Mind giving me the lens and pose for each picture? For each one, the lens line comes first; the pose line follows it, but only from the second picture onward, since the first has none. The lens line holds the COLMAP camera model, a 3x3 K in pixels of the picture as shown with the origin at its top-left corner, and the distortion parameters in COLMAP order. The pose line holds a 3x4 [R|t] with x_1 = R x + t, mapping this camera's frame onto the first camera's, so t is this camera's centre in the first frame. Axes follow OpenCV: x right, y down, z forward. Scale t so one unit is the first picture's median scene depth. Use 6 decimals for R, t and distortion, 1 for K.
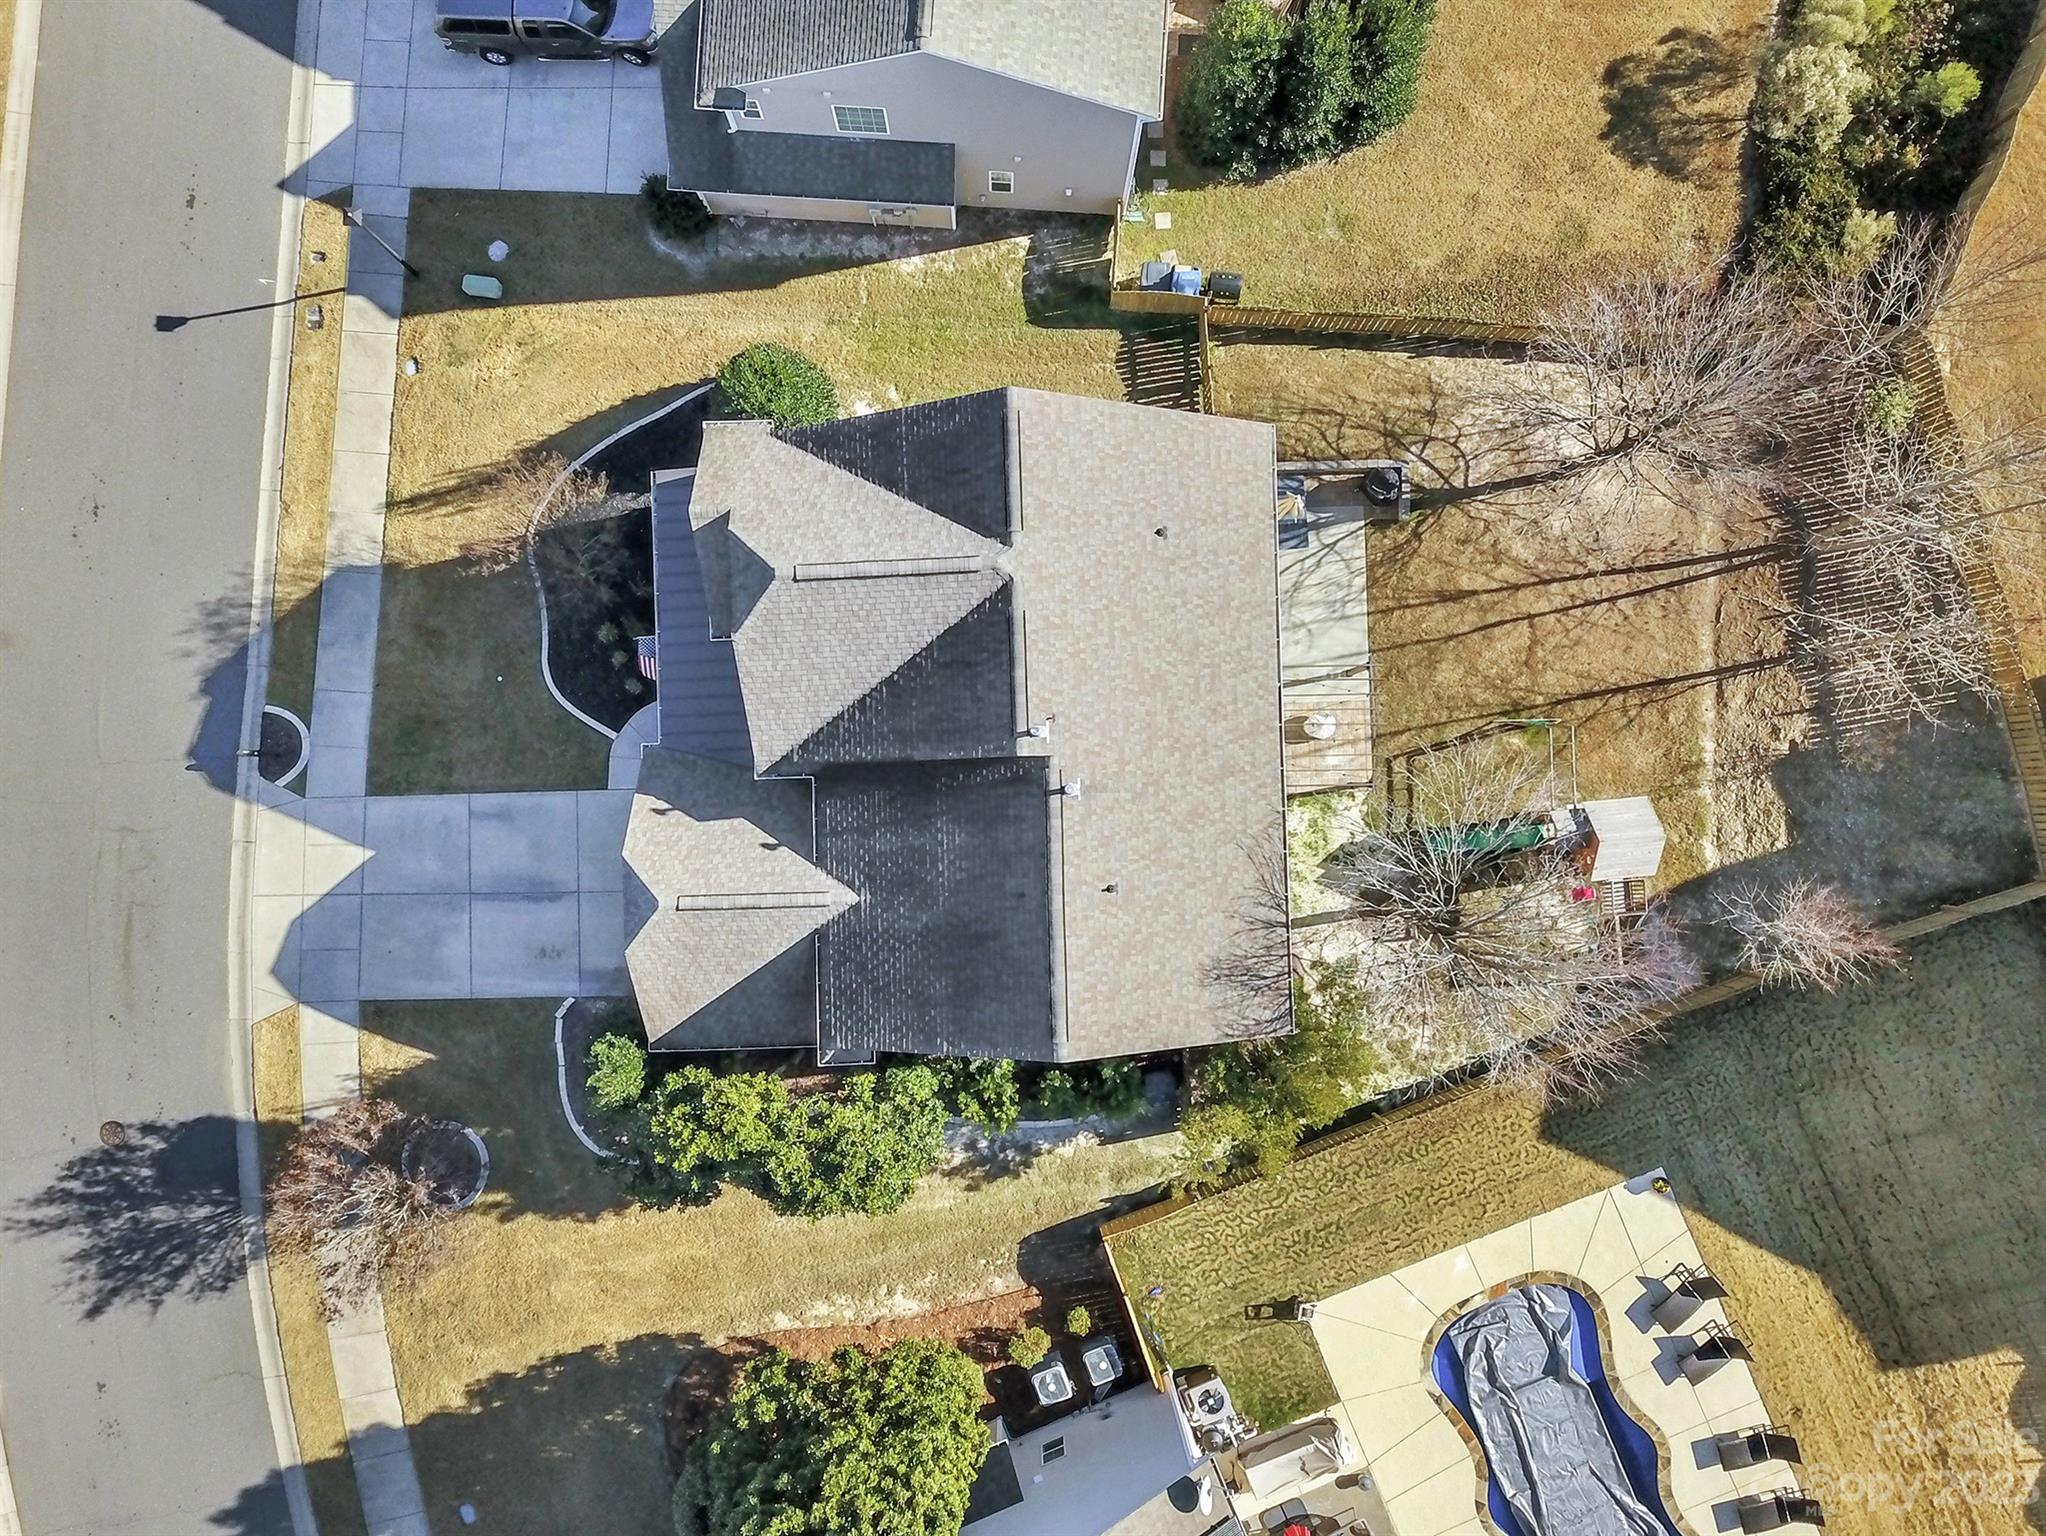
lens RADIAL K [[1562.2, 0, 1023.0], [0, 1562.2, 768.0], [0, 0, 1]] dist [0.015139, 0.002457]
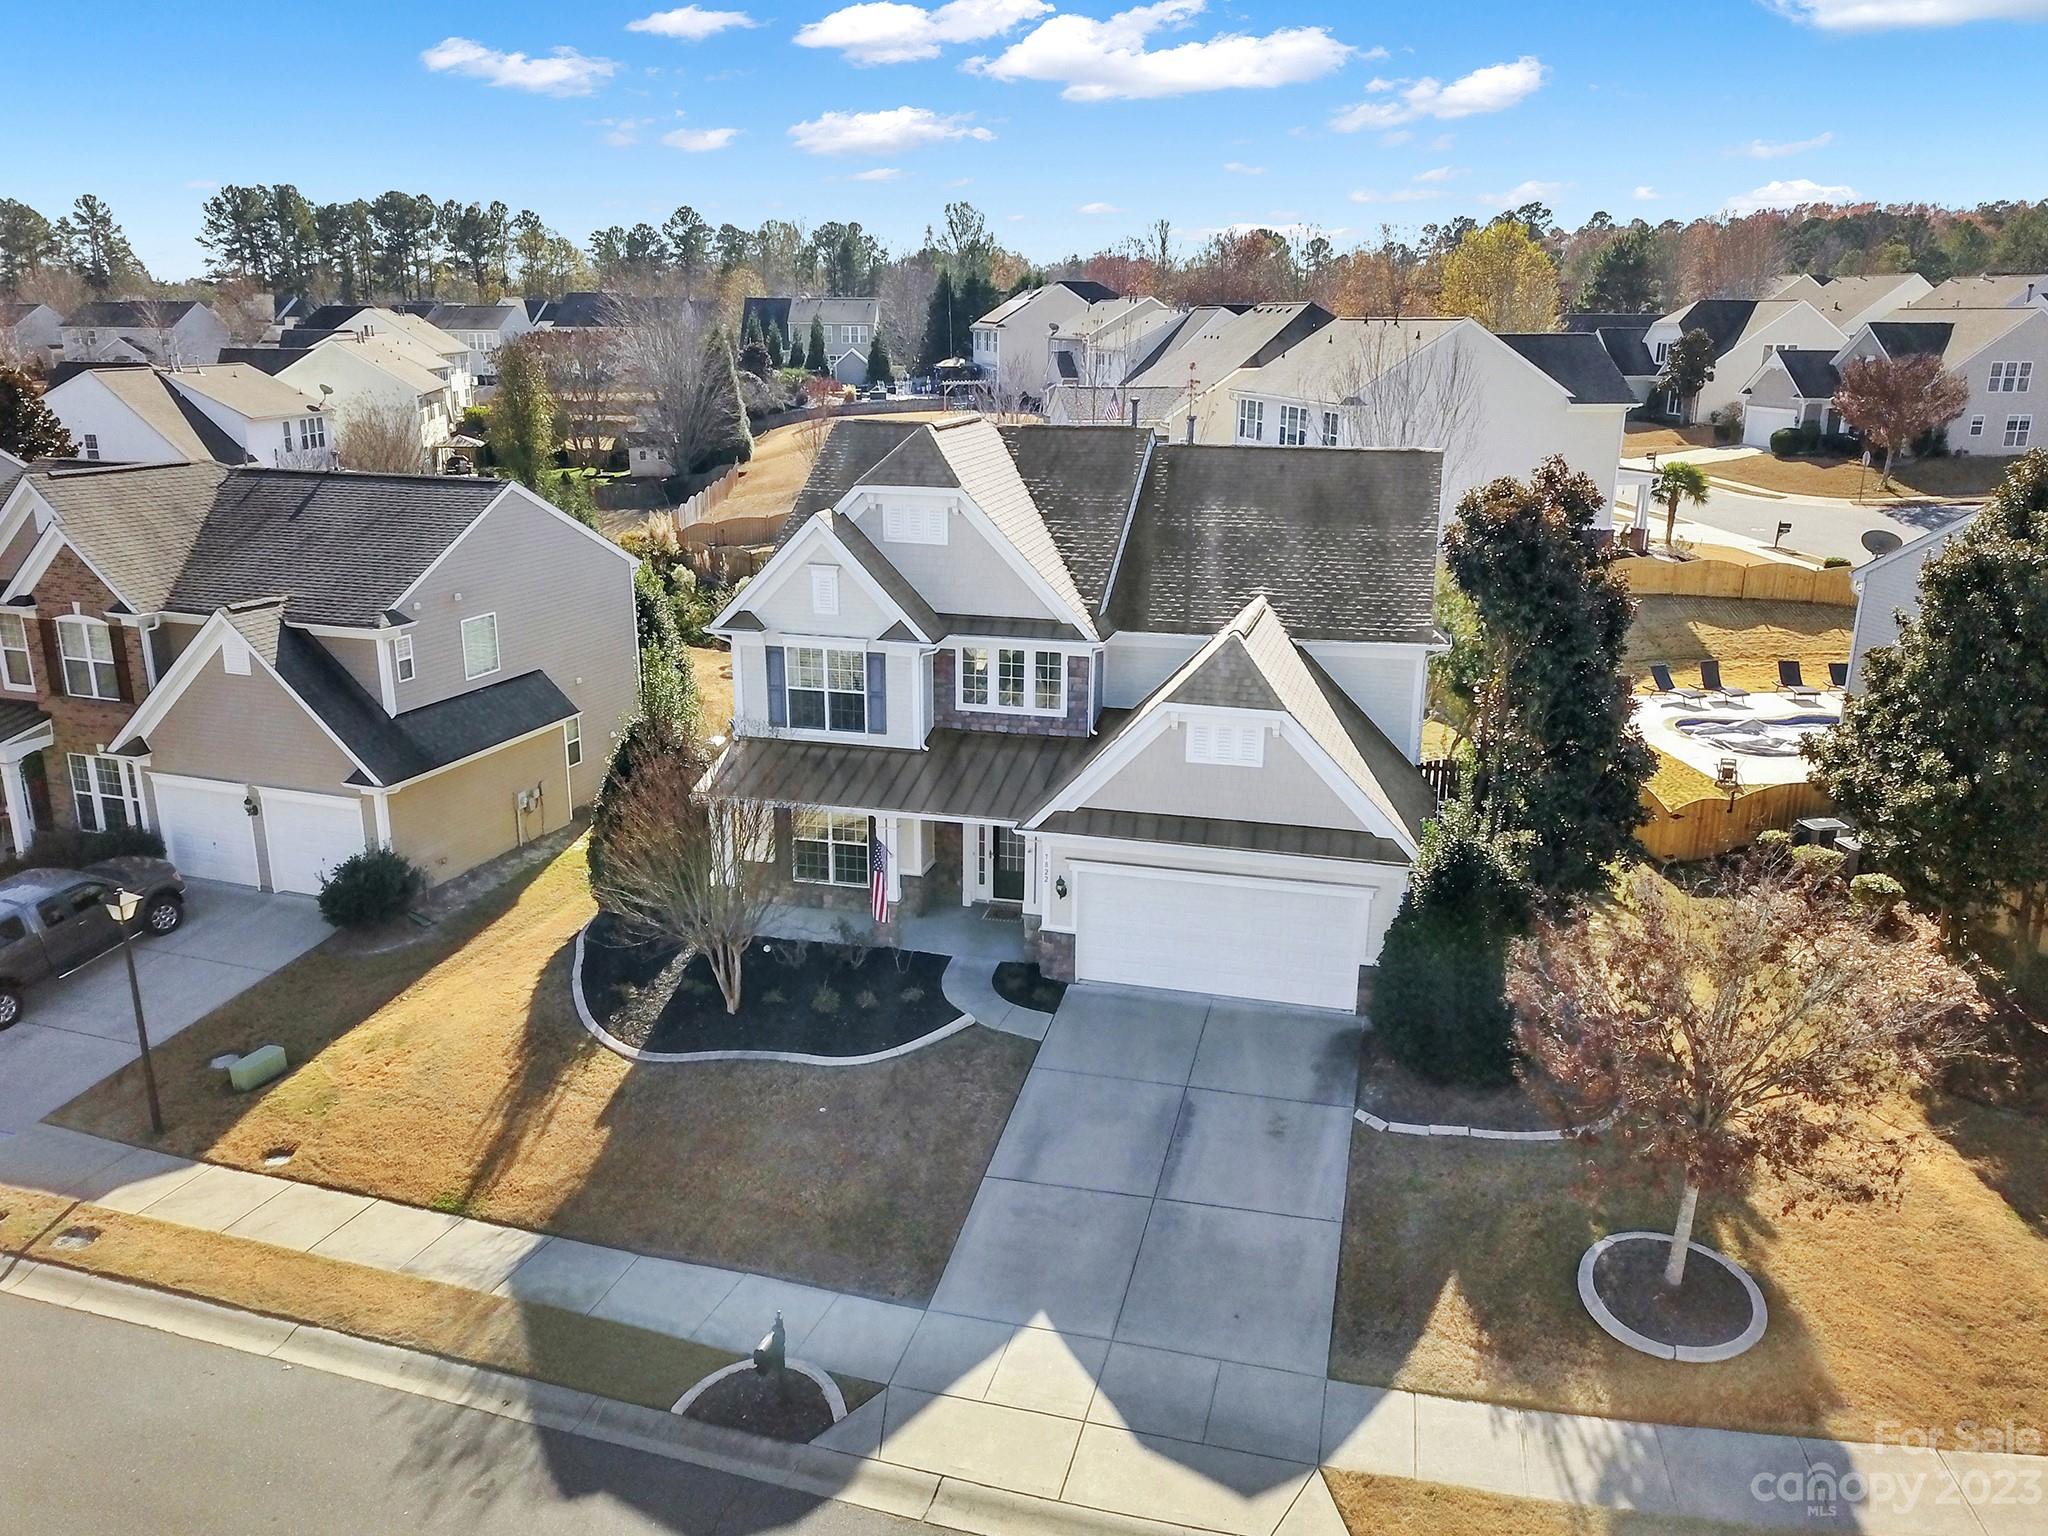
lens RADIAL K [[1563.8, 0, 1024.0], [0, 1563.8, 768.0], [0, 0, 1]] dist [0.015139, 0.002457]
pose [[0.276543, -0.281095, 0.918972, -0.840252], [0.960745, 0.102966, -0.257618, 0.163564], [-0.022208, 0.954140, 0.298535, 0.680915]]
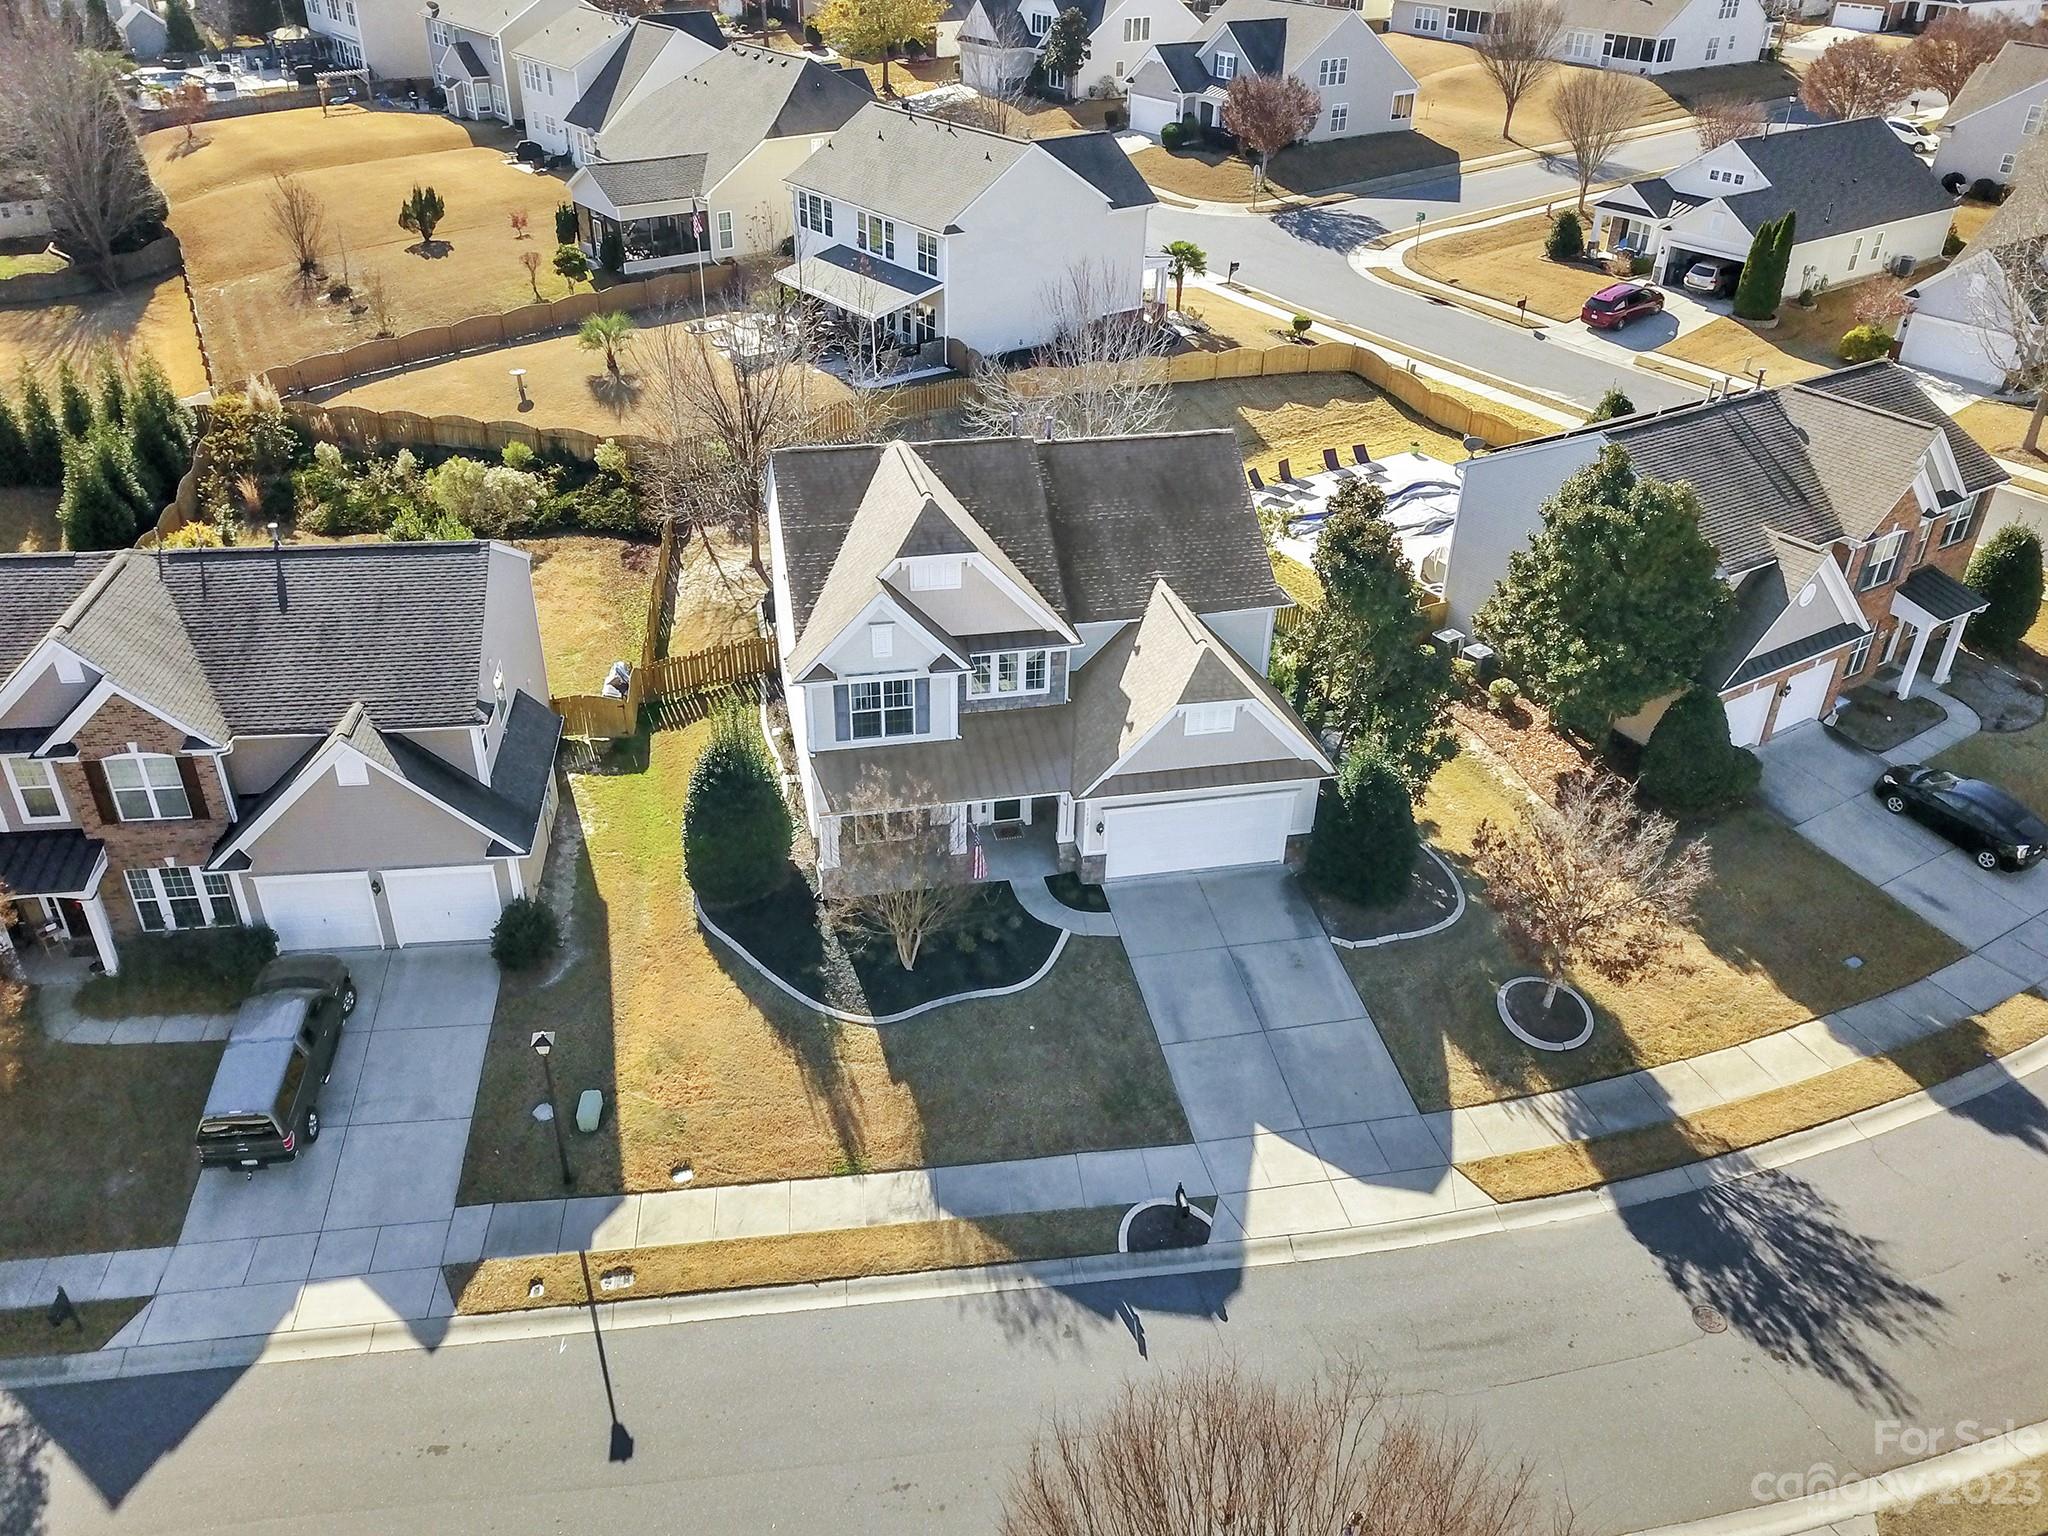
lens RADIAL K [[1576.0, 0, 1001.5], [0, 1576.0, 741.3], [0, 0, 1]] dist [0.024534, 0.000036]
pose [[-0.172828, -0.516484, 0.838675, -1.021919], [0.984181, -0.056870, 0.167790, -0.221507], [-0.038965, 0.854406, 0.518142, 0.369777]]
